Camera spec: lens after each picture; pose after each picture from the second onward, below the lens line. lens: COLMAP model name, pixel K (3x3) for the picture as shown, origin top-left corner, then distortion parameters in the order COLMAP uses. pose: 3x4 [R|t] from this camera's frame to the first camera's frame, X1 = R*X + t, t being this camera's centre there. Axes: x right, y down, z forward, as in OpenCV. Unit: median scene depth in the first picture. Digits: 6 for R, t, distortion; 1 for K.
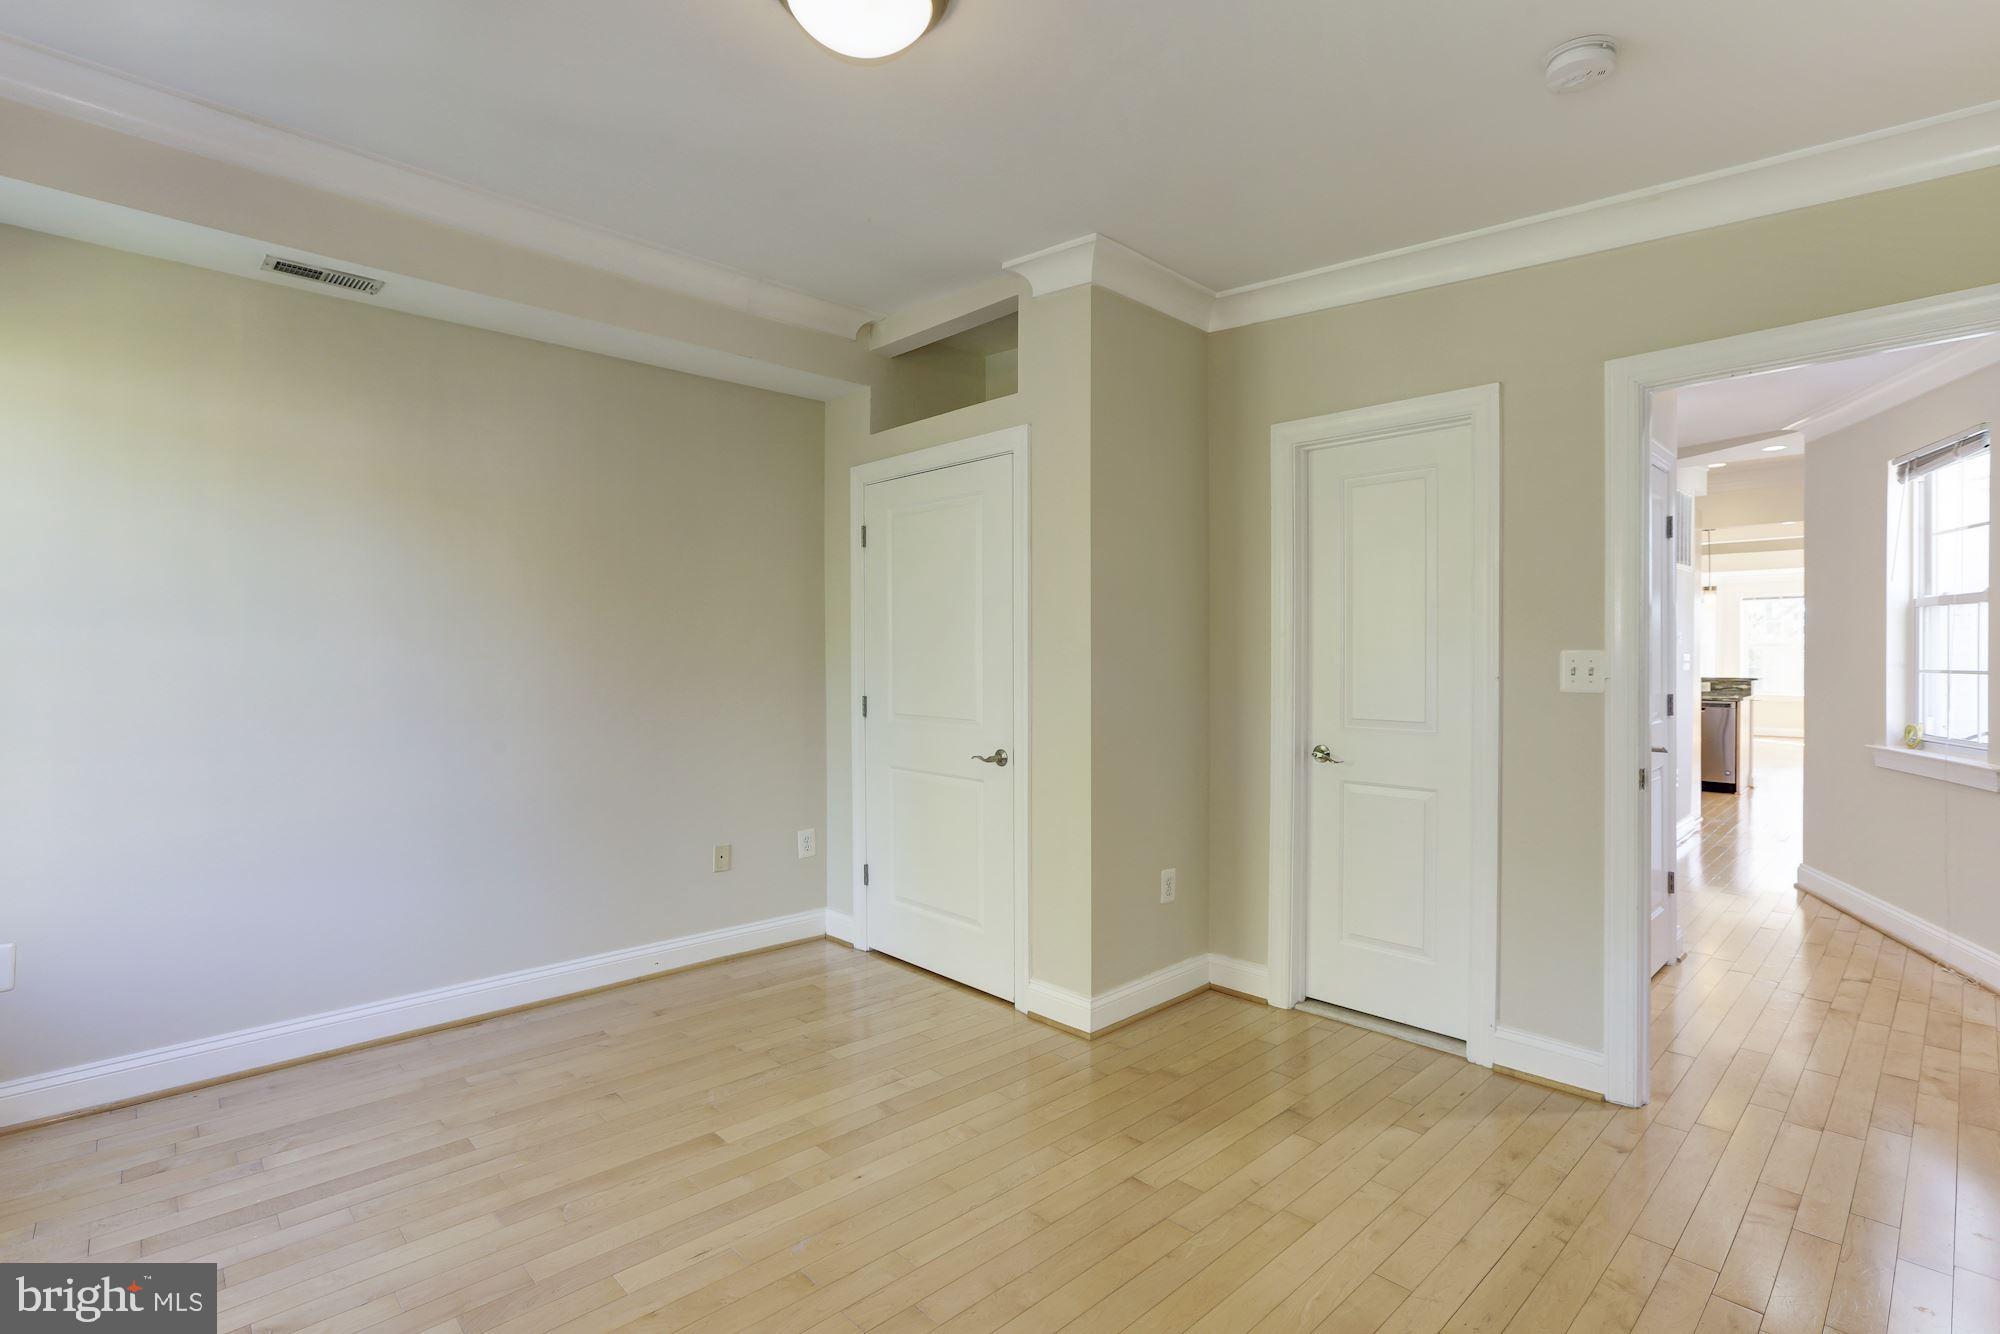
lens RADIAL K [[916.7, 0, 1000.0], [0, 916.7, 667.0], [0, 0, 1]] dist [-0.043221, 0.030584]
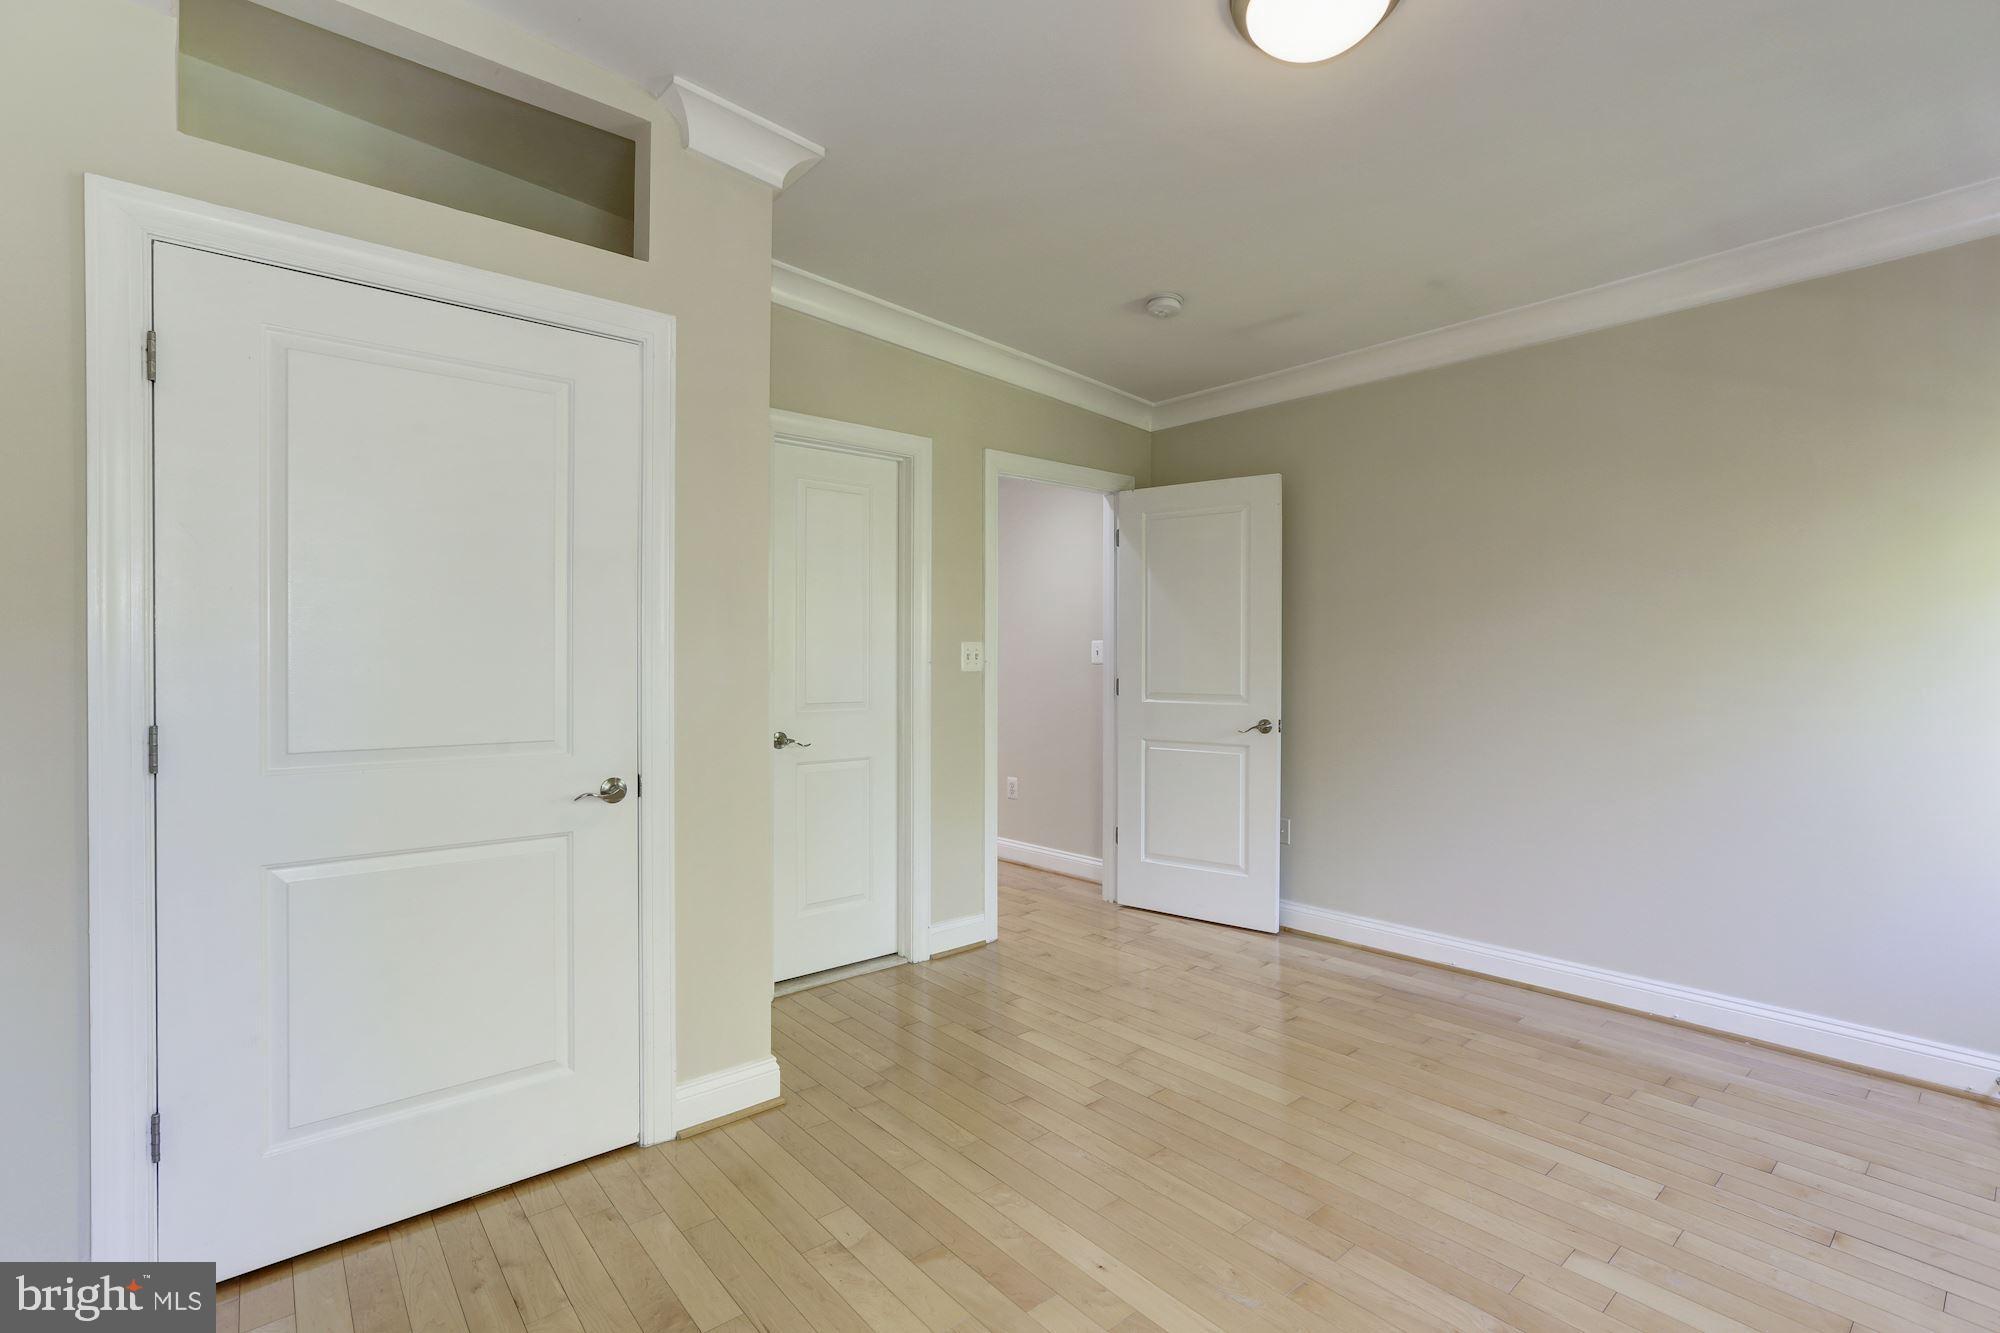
lens RADIAL K [[916.7, 0, 1000.0], [0, 916.7, 666.5], [0, 0, 1]] dist [-0.043221, 0.030584]
pose [[0.068554, -0.011915, 0.997576, -0.804138], [0.008991, 0.999895, 0.011325, 0.004550], [-0.997607, 0.008193, 0.068653, 0.842594]]
